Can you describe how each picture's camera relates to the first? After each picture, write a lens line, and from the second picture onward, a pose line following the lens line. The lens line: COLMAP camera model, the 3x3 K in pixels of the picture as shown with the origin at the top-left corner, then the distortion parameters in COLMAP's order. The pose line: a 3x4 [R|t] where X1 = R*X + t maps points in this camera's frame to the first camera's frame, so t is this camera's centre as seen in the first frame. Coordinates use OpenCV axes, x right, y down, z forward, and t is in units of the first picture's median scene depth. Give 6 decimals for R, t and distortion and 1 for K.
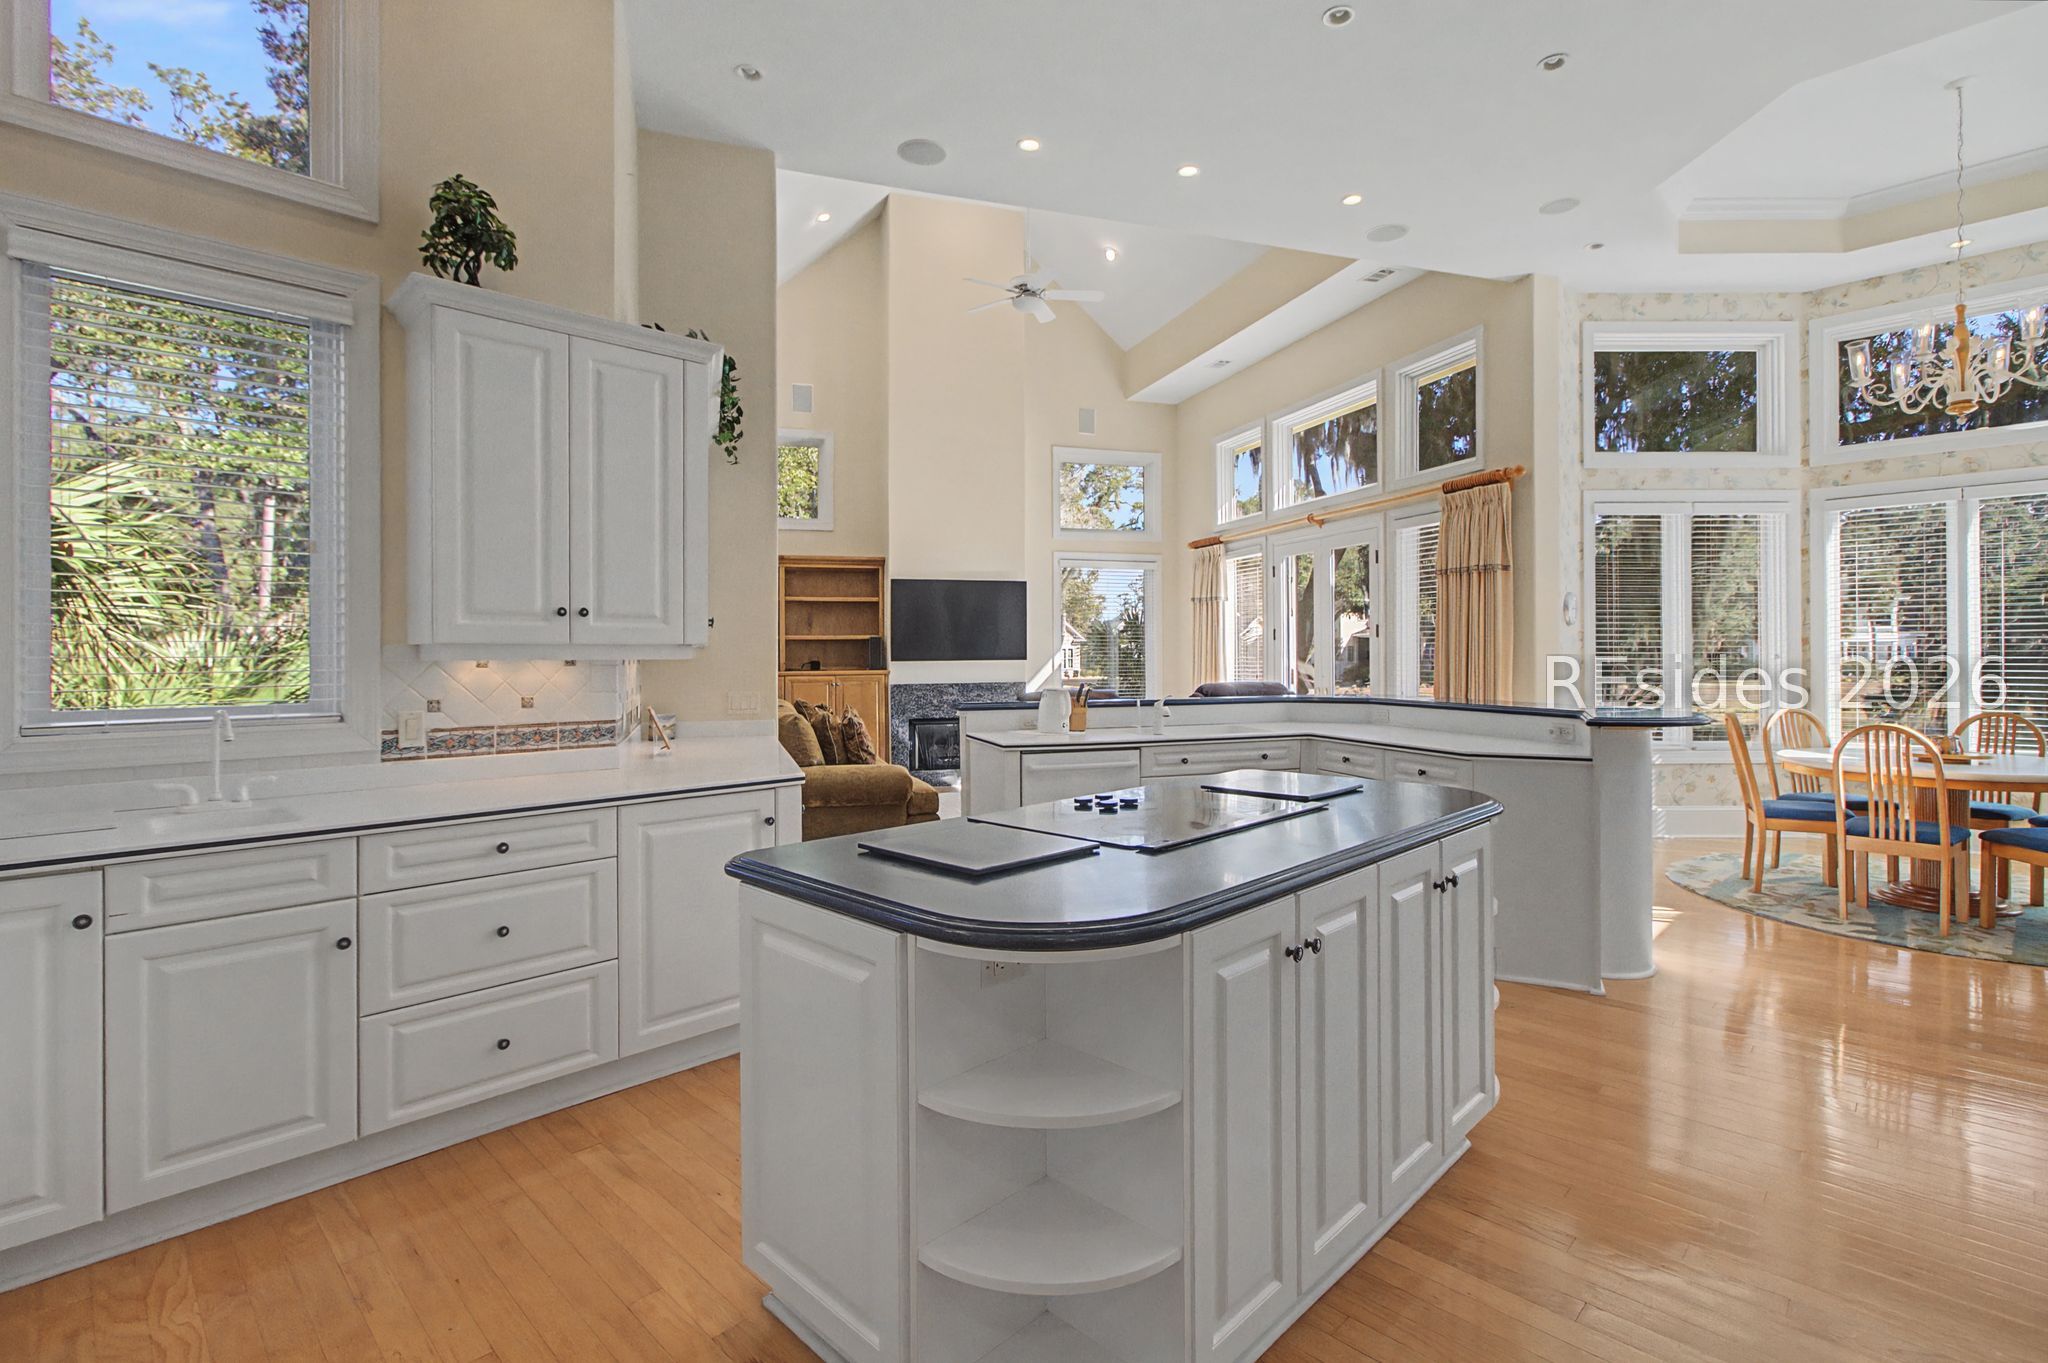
lens RADIAL K [[968.0, 0, 1022.3], [0, 968.0, 661.6], [0, 0, 1]] dist [-0.002297, 0.002622]
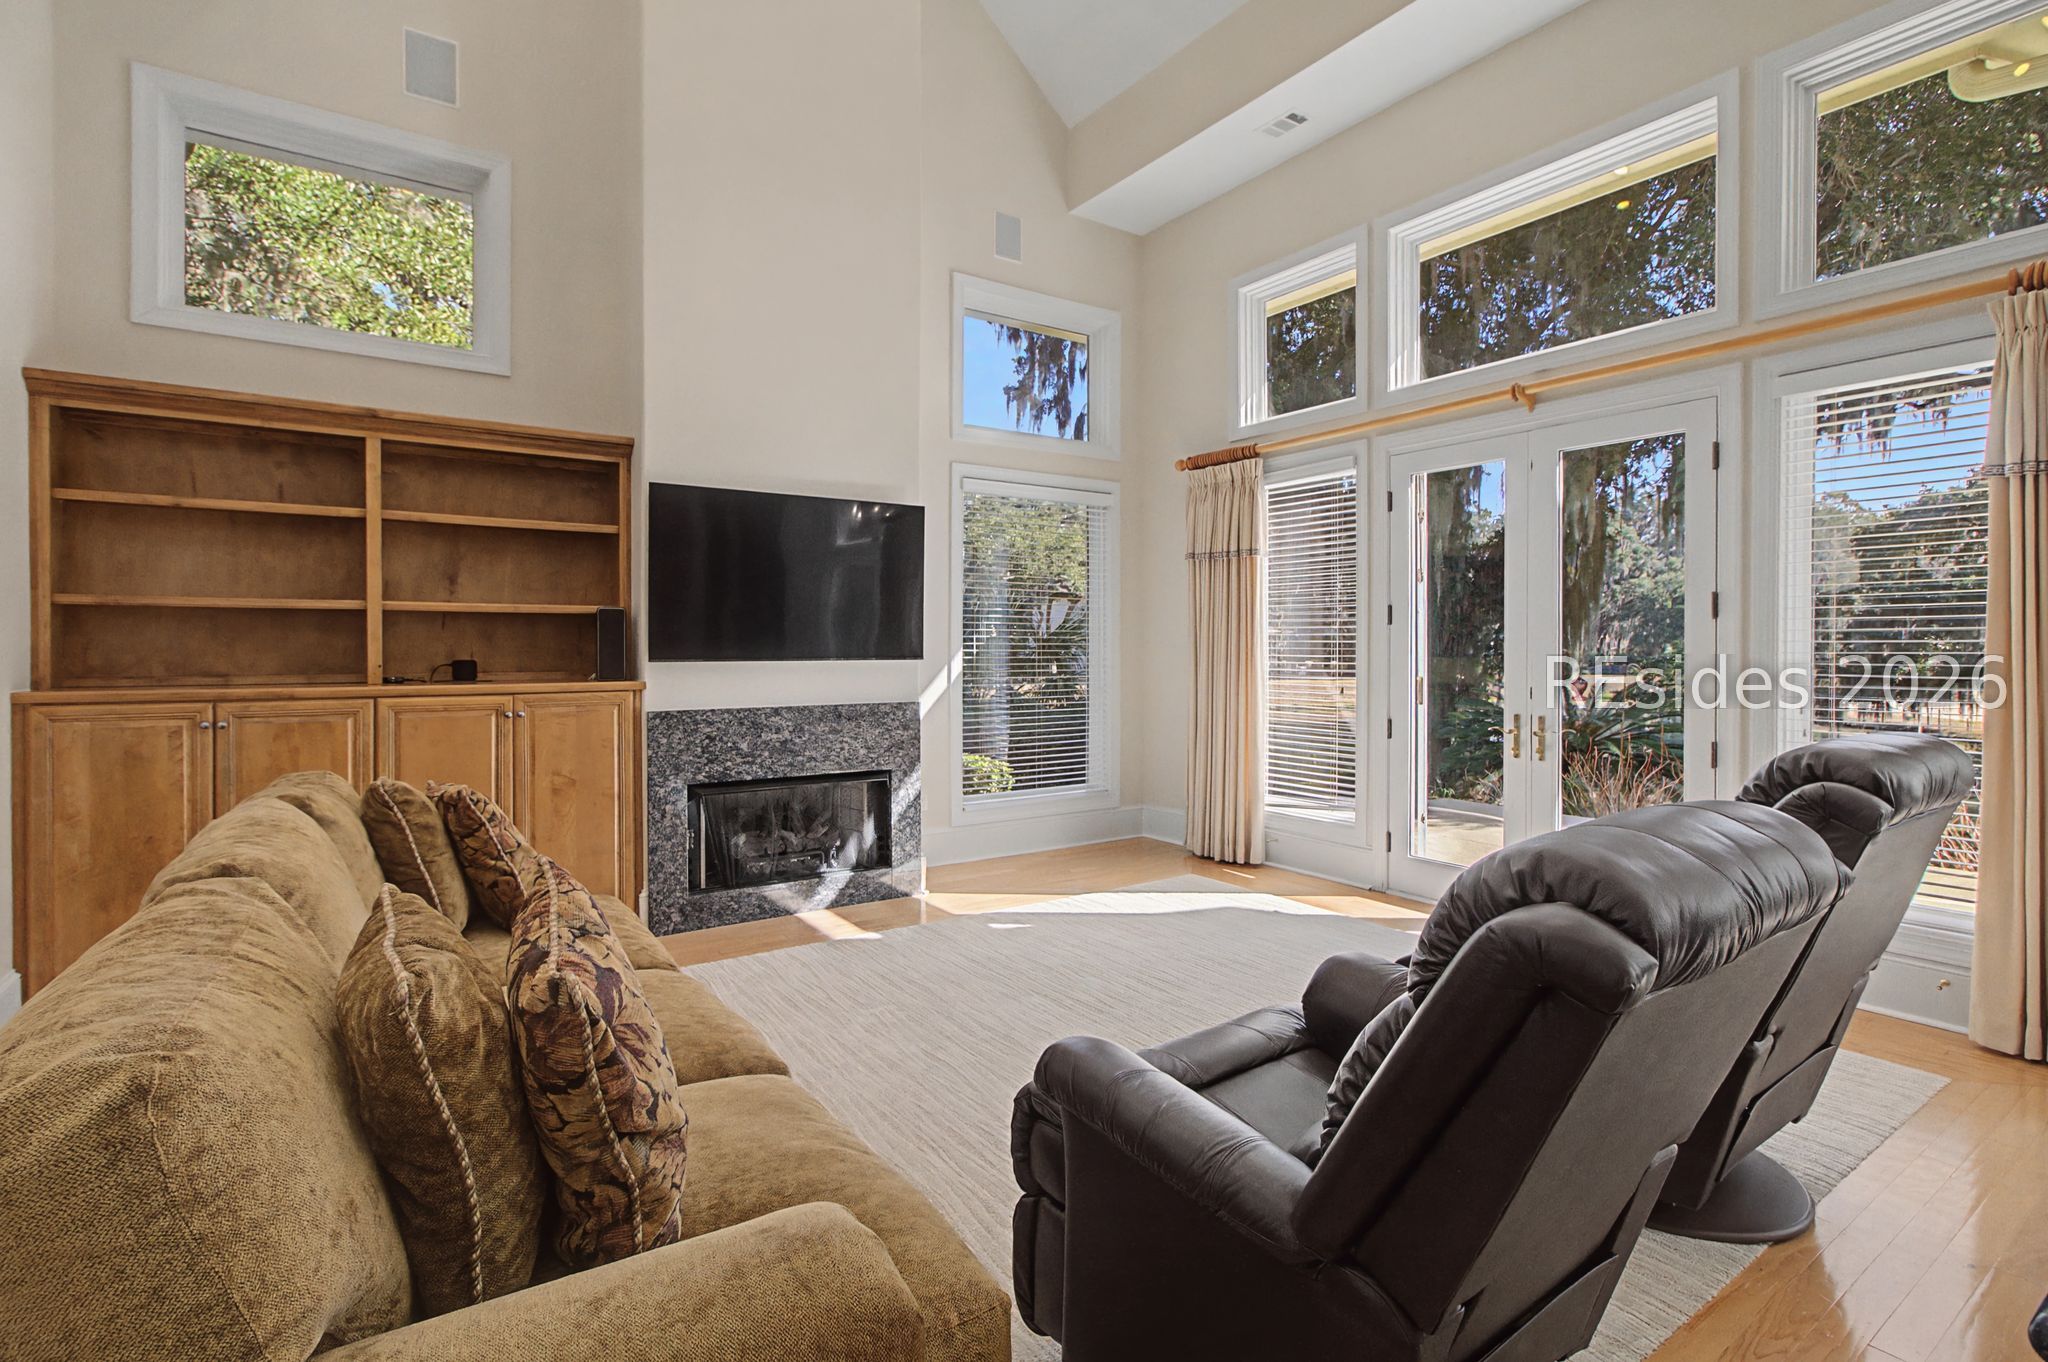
lens RADIAL K [[968.0, 0, 1028.2], [0, 968.0, 645.1], [0, 0, 1]] dist [-0.002297, 0.002622]
pose [[0.958830, 0.003788, 0.283954, -0.091709], [-0.002263, 0.999981, -0.005700, -0.006009], [-0.283970, 0.004822, 0.958821, 0.499676]]
